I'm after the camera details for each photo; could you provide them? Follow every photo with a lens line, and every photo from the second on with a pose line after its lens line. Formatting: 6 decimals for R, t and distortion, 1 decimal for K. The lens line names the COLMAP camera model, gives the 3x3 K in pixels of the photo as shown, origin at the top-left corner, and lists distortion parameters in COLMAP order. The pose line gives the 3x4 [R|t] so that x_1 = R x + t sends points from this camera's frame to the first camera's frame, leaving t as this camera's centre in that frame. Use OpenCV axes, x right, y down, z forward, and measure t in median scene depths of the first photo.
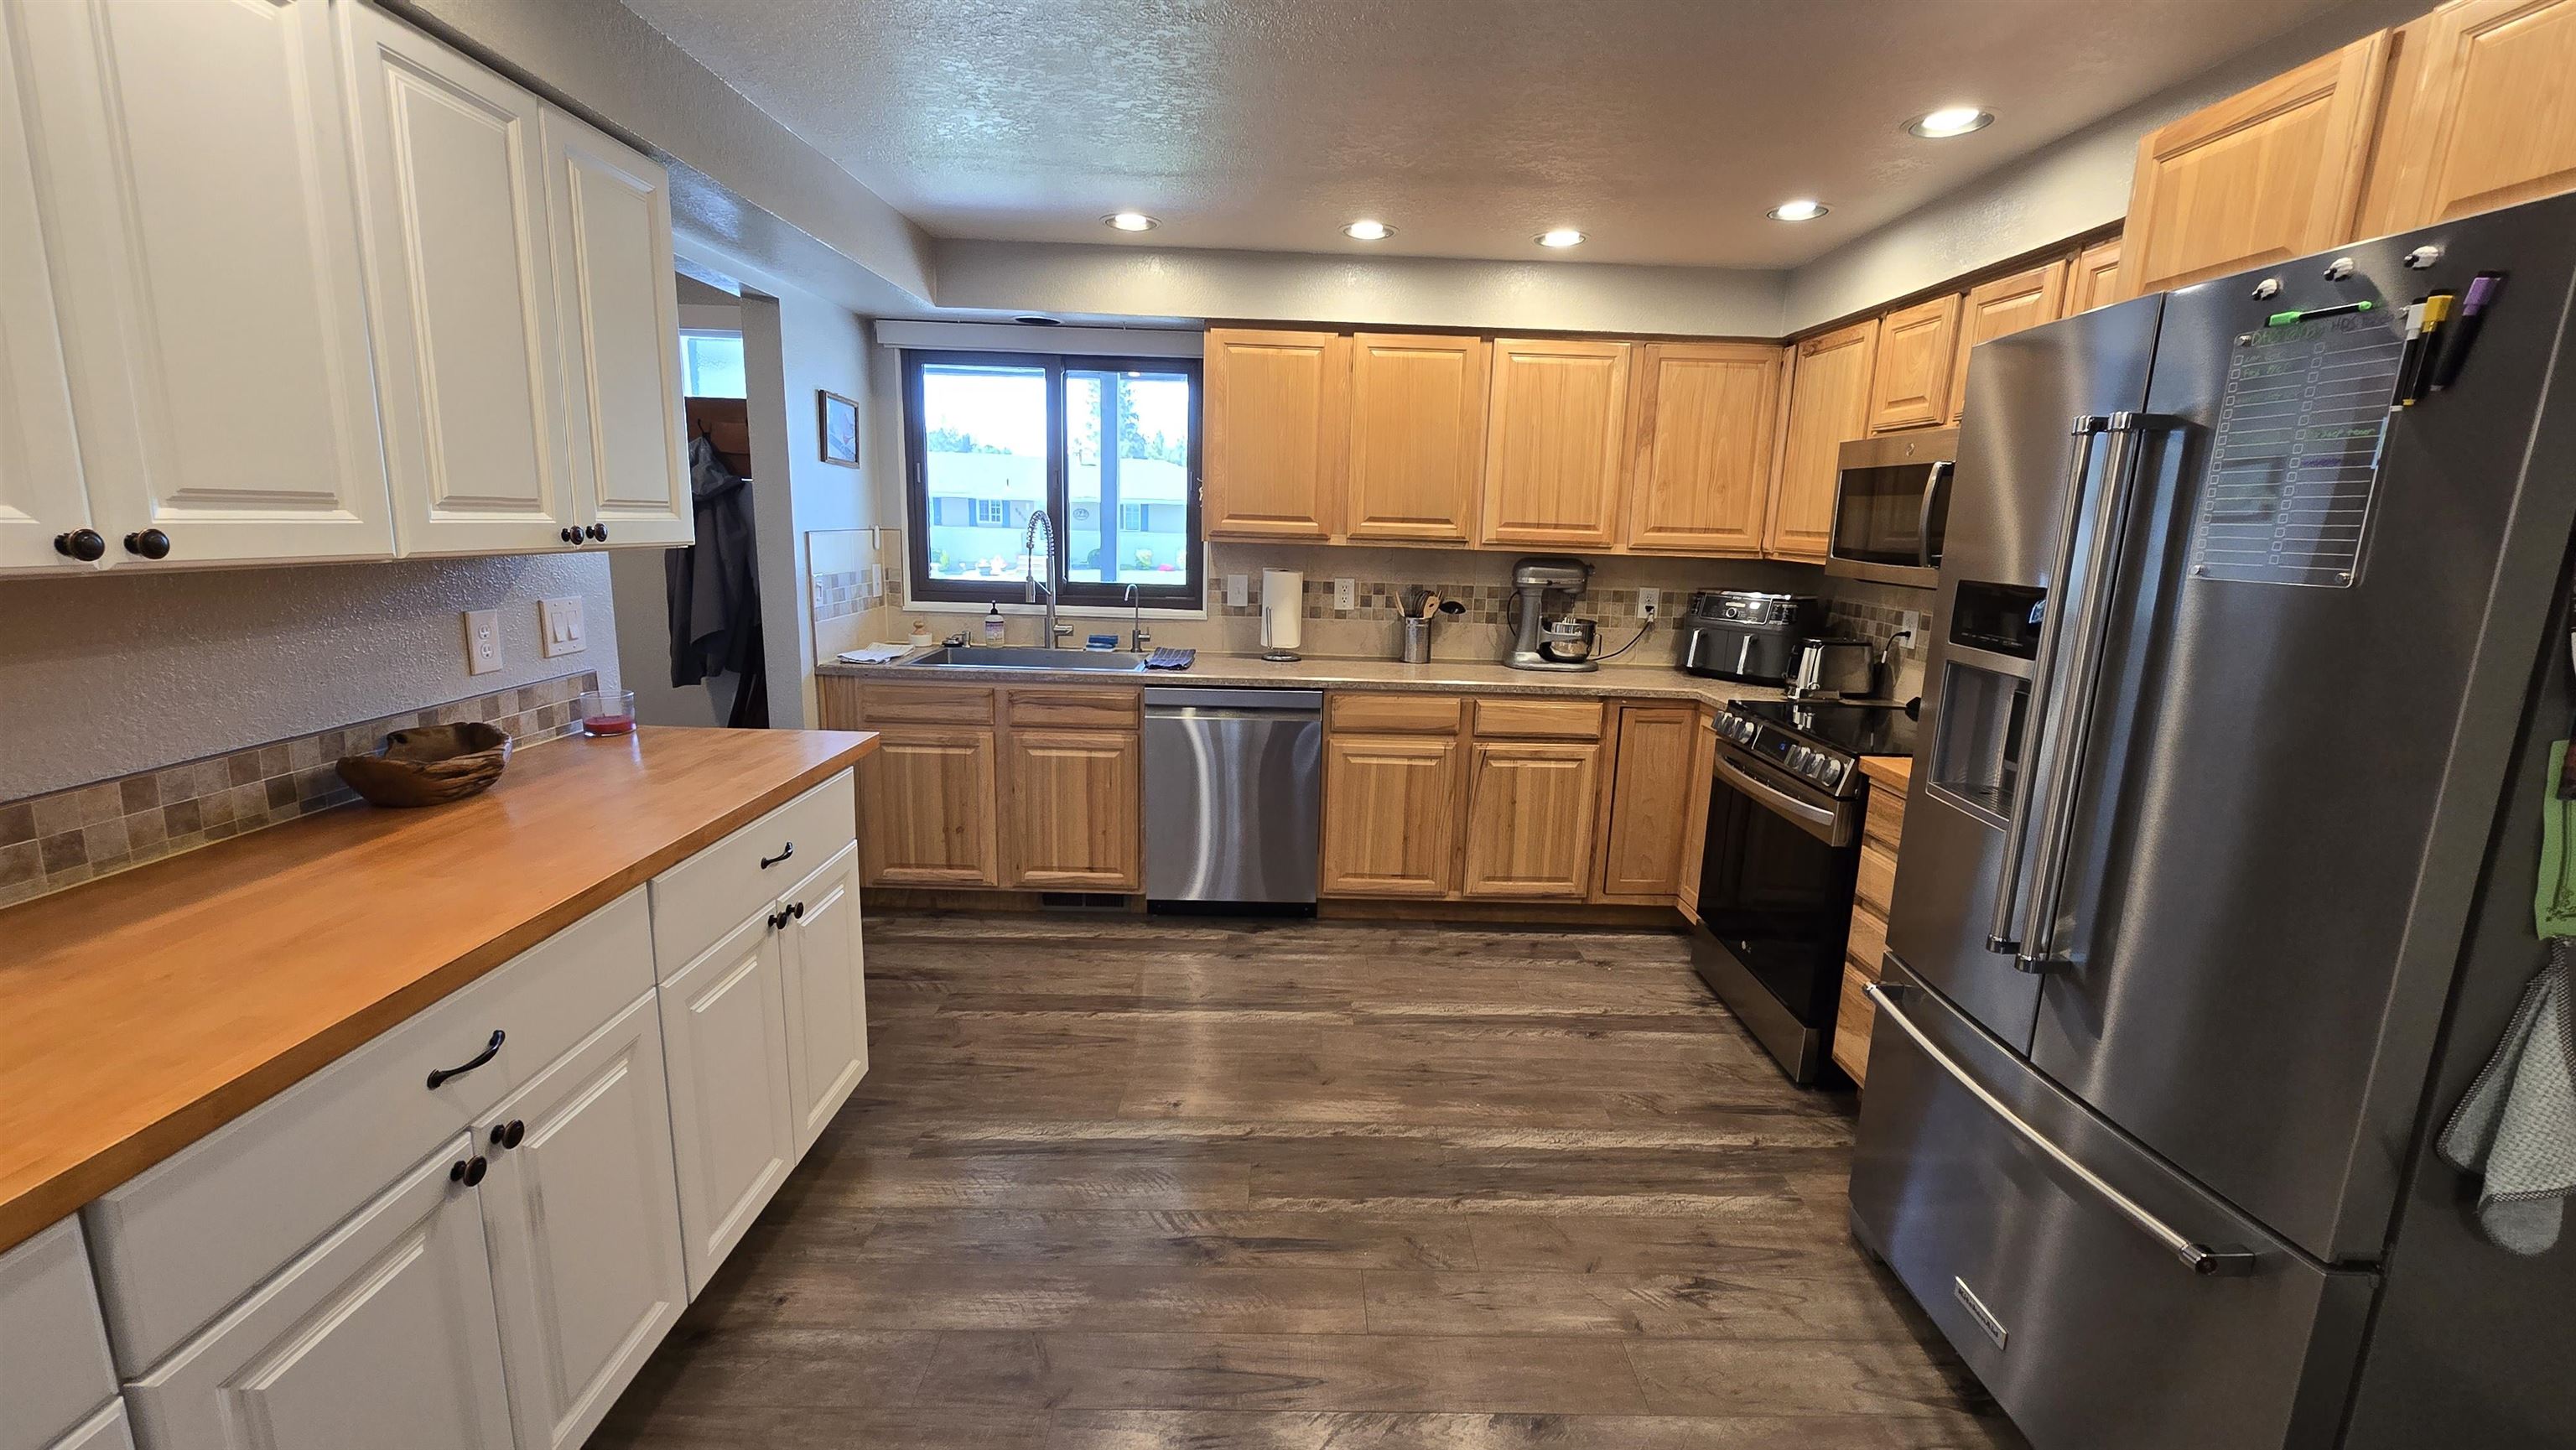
lens RADIAL K [[1052.4, 0, 1298.6], [0, 1052.4, 716.0], [0, 0, 1]] dist [-0.003618, 0.000727]
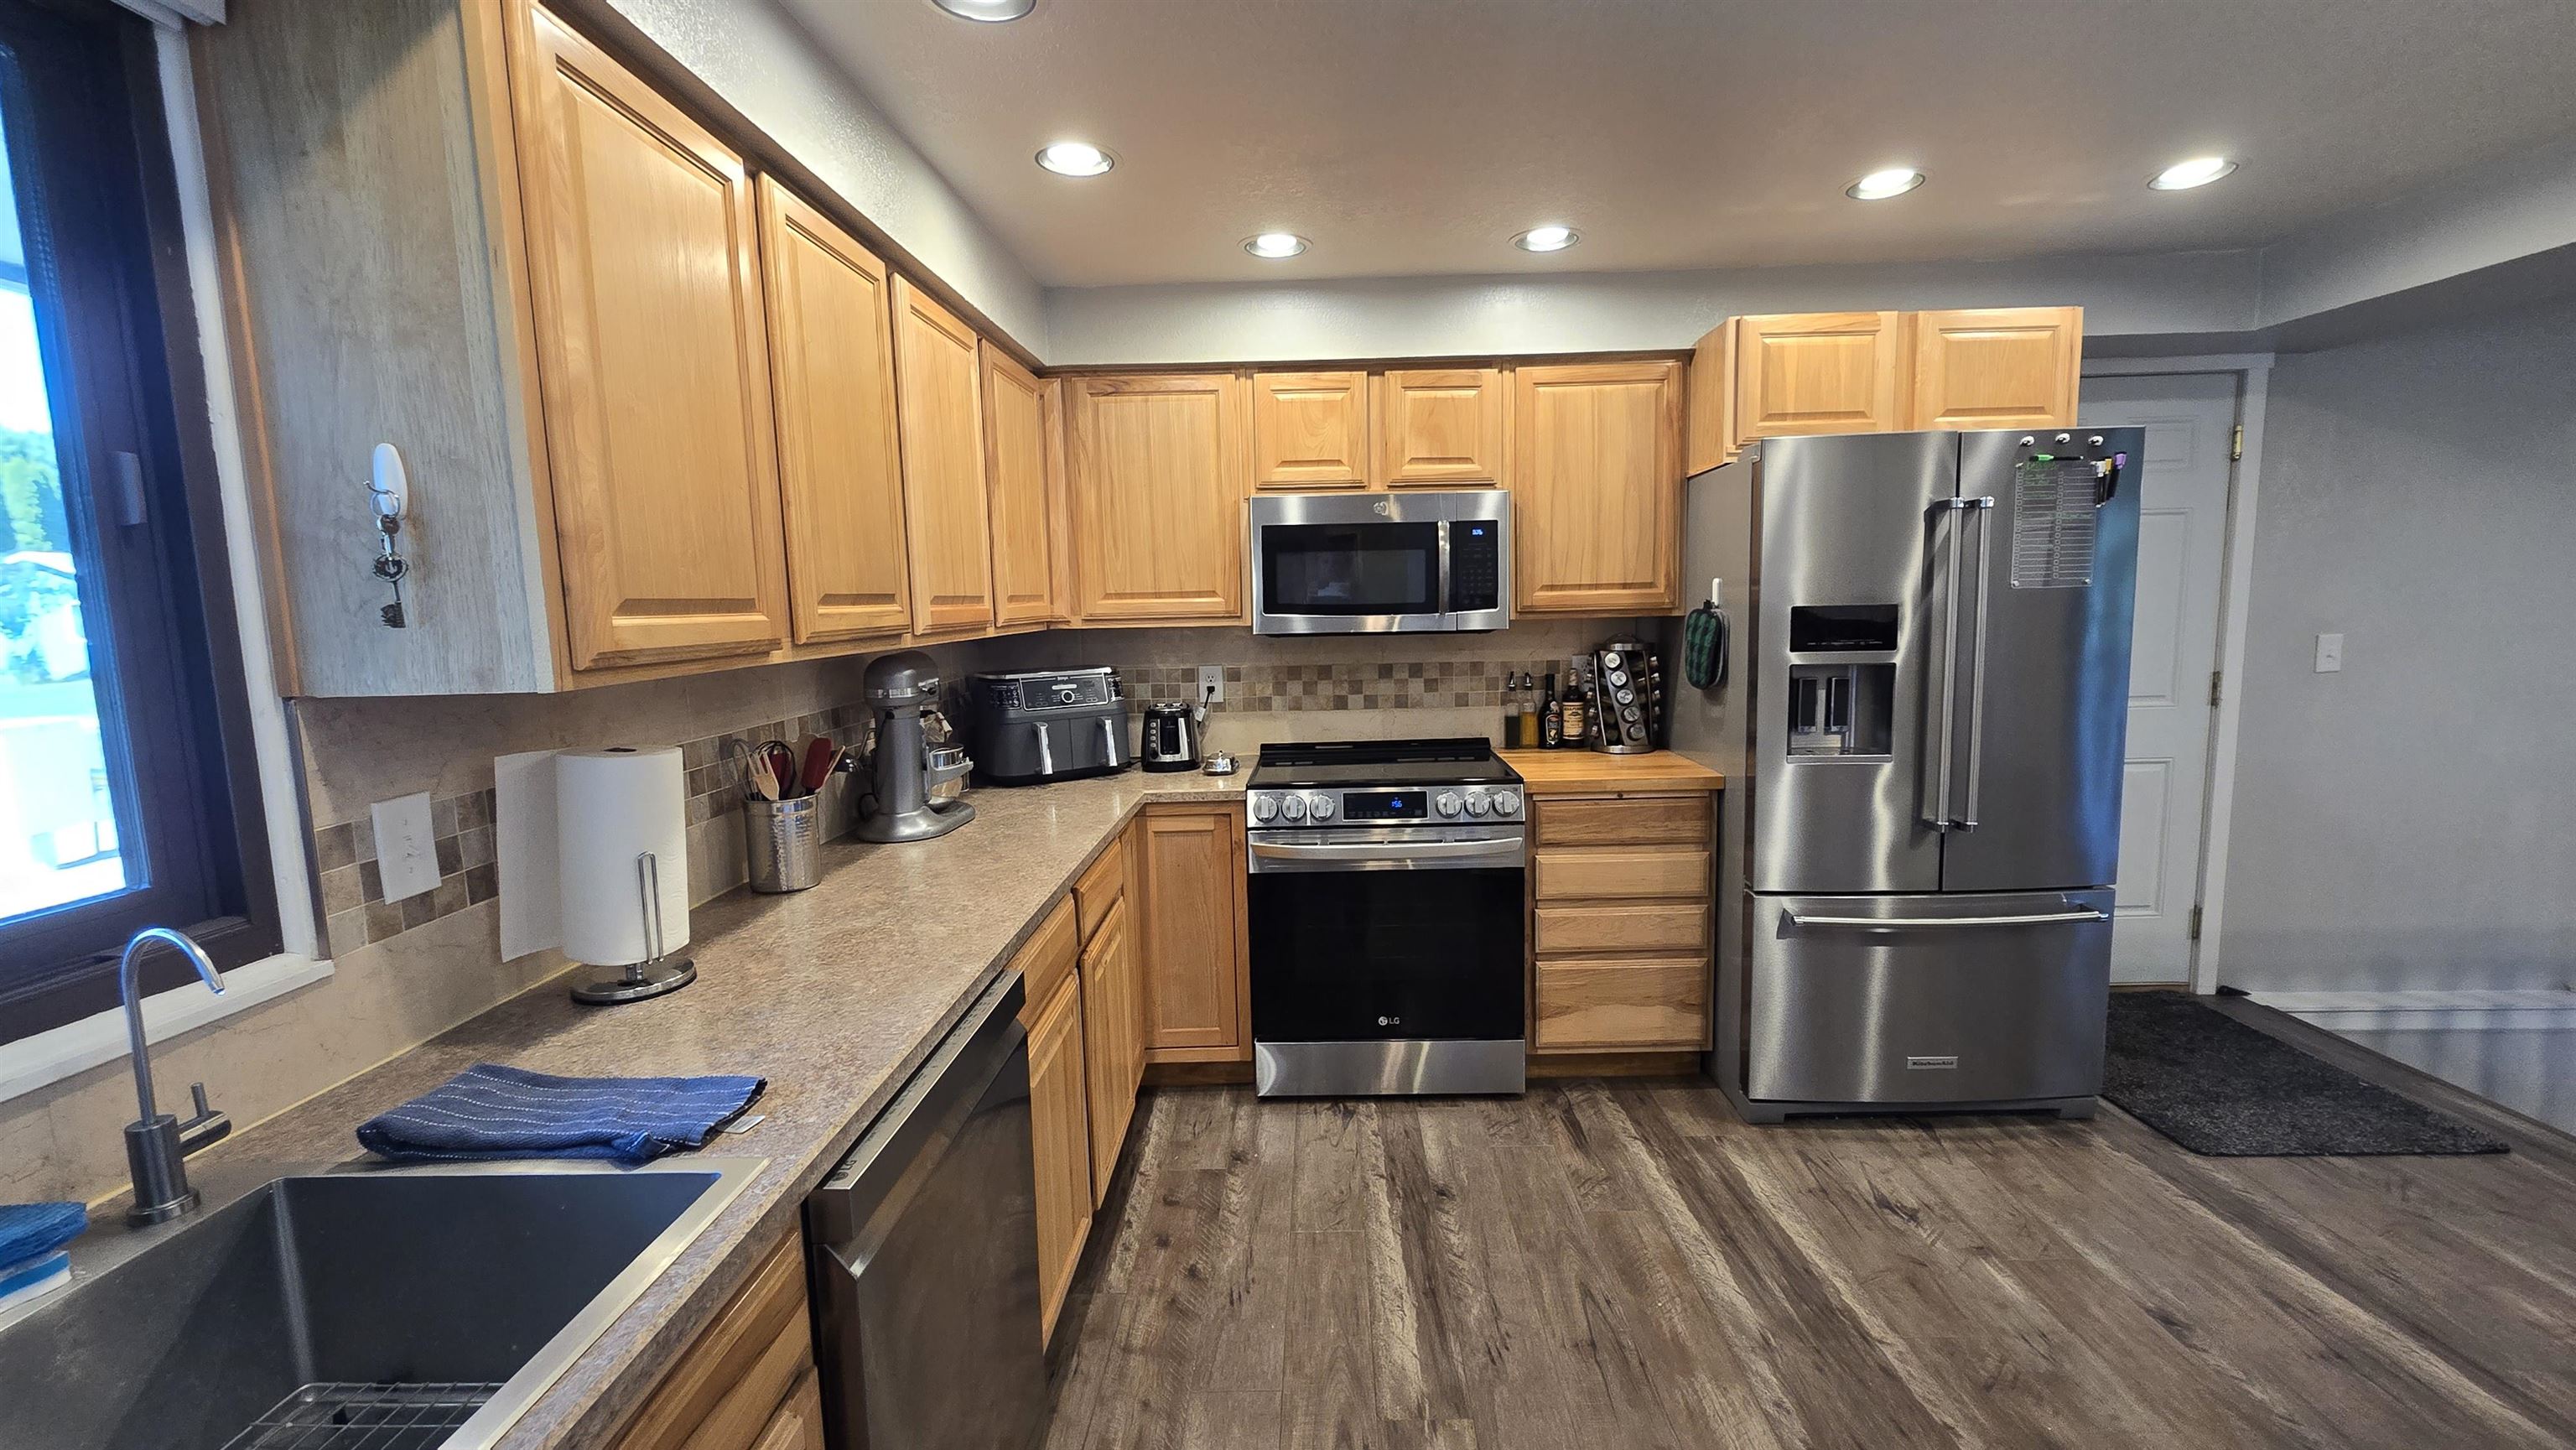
lens RADIAL K [[1052.4, 0, 1305.0], [0, 1052.4, 716.6], [0, 0, 1]] dist [-0.003618, 0.000727]
pose [[0.027402, -0.146513, 0.988829, -0.537962], [0.211989, 0.967553, 0.137486, -0.217993], [-0.976888, 0.205853, 0.057572, 1.086521]]
